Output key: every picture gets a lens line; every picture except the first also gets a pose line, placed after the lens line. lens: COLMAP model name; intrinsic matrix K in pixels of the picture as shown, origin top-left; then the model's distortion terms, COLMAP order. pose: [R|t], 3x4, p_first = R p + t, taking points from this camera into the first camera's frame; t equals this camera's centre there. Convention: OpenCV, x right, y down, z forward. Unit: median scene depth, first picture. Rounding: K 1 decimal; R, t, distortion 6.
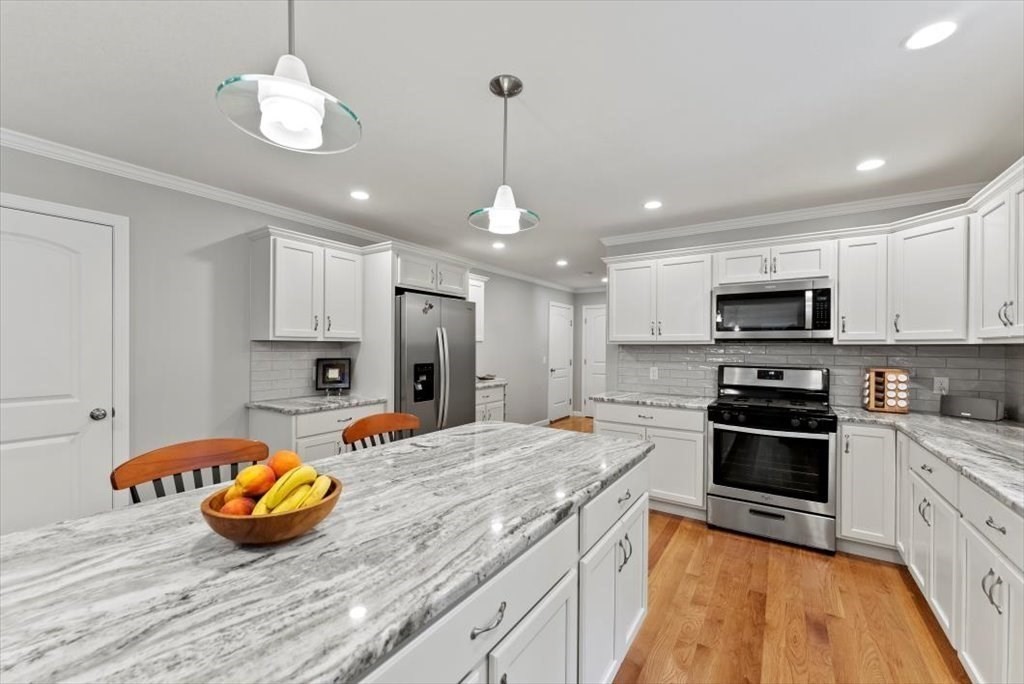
lens RADIAL K [[412.3, 0, 511.2], [0, 412.3, 349.9], [0, 0, 1]] dist [0.003598, -0.000551]
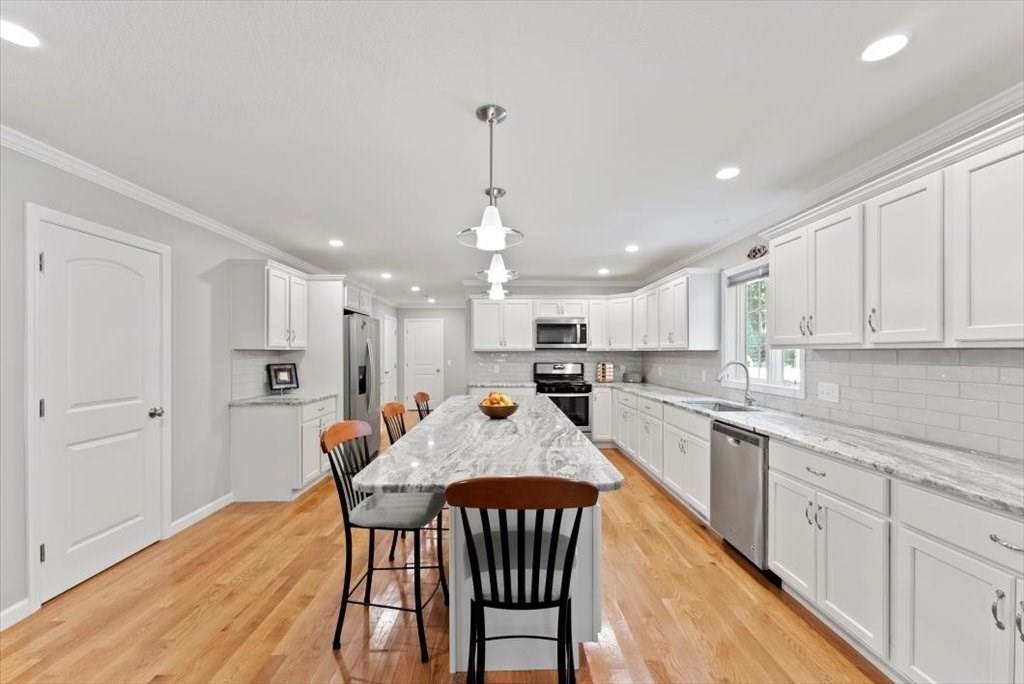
lens RADIAL K [[412.3, 0, 514.4], [0, 412.3, 354.1], [0, 0, 1]] dist [0.003598, -0.000551]
pose [[0.817459, -0.008286, 0.575927, -0.675477], [0.010090, 0.999949, 0.000065, -0.001372], [-0.575899, 0.005758, 0.817501, -0.453391]]
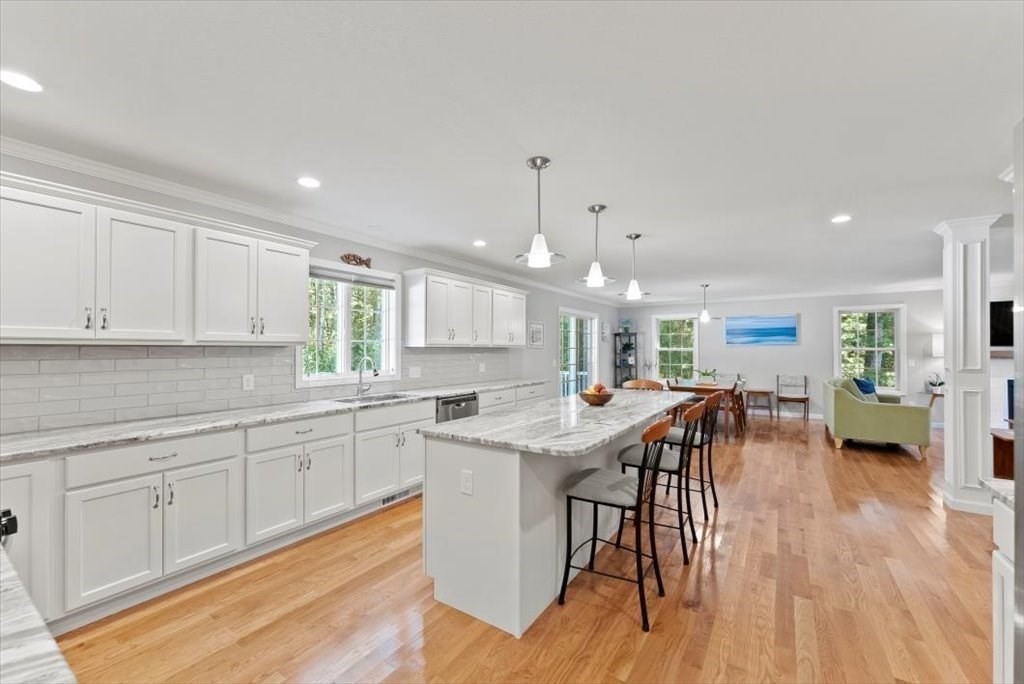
lens RADIAL K [[412.3, 0, 511.4], [0, 412.3, 343.3], [0, 0, 1]] dist [0.003598, -0.000551]
pose [[-0.999968, -0.007096, -0.003630, 0.051676], [-0.007087, 0.999971, -0.002682, -0.015904], [0.003649, -0.002656, -0.999990, 1.387913]]
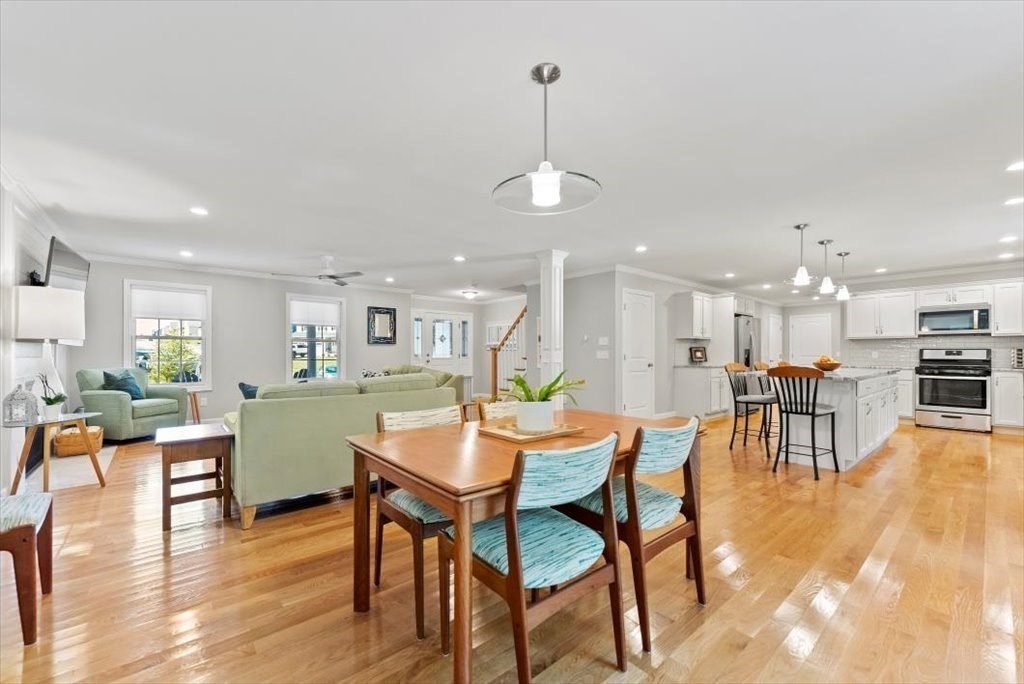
lens RADIAL K [[412.3, 0, 514.4], [0, 412.3, 353.6], [0, 0, 1]] dist [0.003598, -0.000551]
pose [[0.963784, -0.004898, -0.266640, -0.919760], [0.002133, 0.999941, -0.010658, 0.088299], [0.266677, 0.009703, 0.963737, -1.554413]]
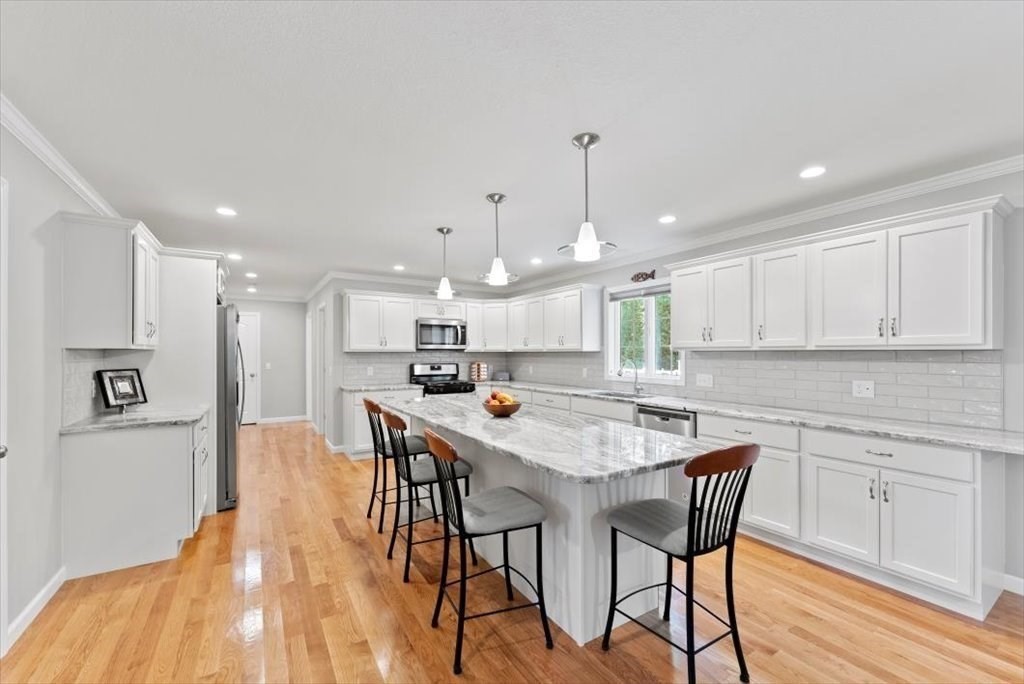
lens RADIAL K [[412.3, 0, 512.5], [0, 412.3, 353.1], [0, 0, 1]] dist [0.003598, -0.000551]
pose [[0.411601, -0.005229, 0.911349, -1.031206], [0.010982, 0.999939, 0.000777, -0.004973], [-0.911298, 0.009689, 0.411633, -0.096081]]
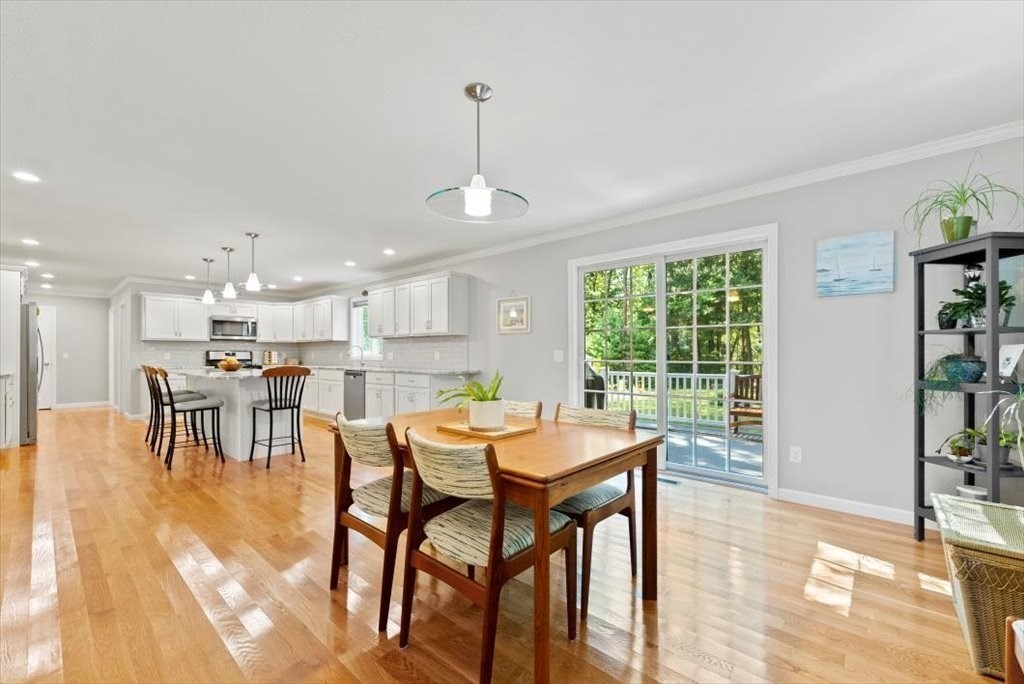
lens RADIAL K [[412.3, 0, 512.4], [0, 412.3, 352.4], [0, 0, 1]] dist [0.003598, -0.000551]
pose [[0.134253, -0.000590, 0.990947, -1.706869], [0.011607, 0.999932, -0.000977, 0.077980], [-0.990879, 0.011633, 0.134251, -1.059209]]
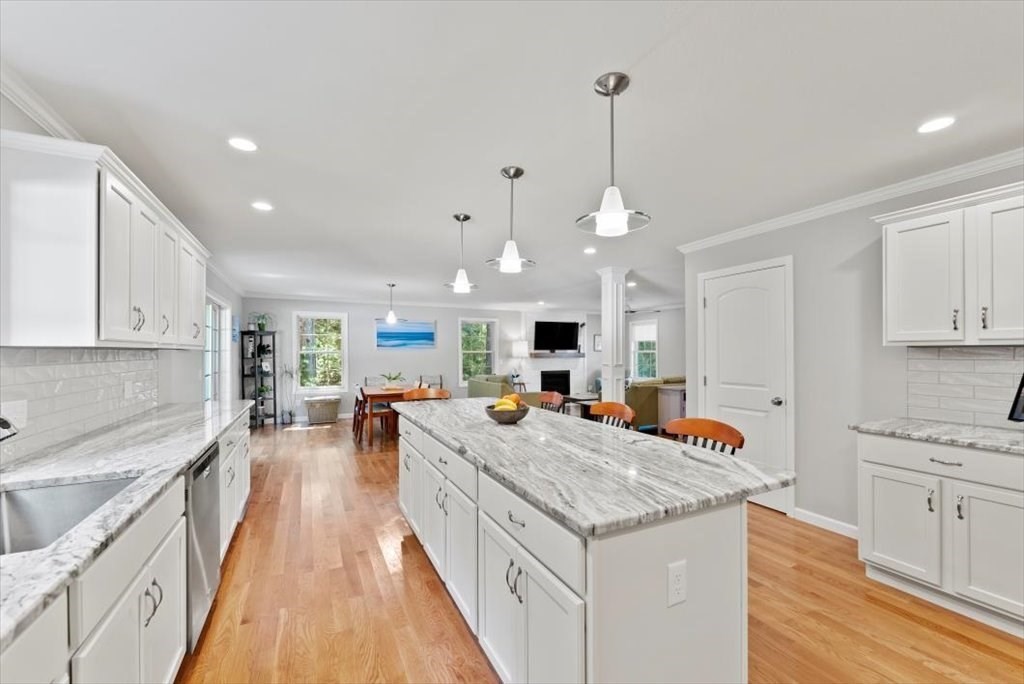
lens RADIAL K [[412.3, 0, 513.6], [0, 412.3, 351.1], [0, 0, 1]] dist [0.003598, -0.000551]
pose [[-0.496208, -0.006922, -0.868176, 0.547009], [-0.010225, 0.999945, -0.002128, -0.002952], [0.868143, 0.007821, -0.496252, 0.747349]]
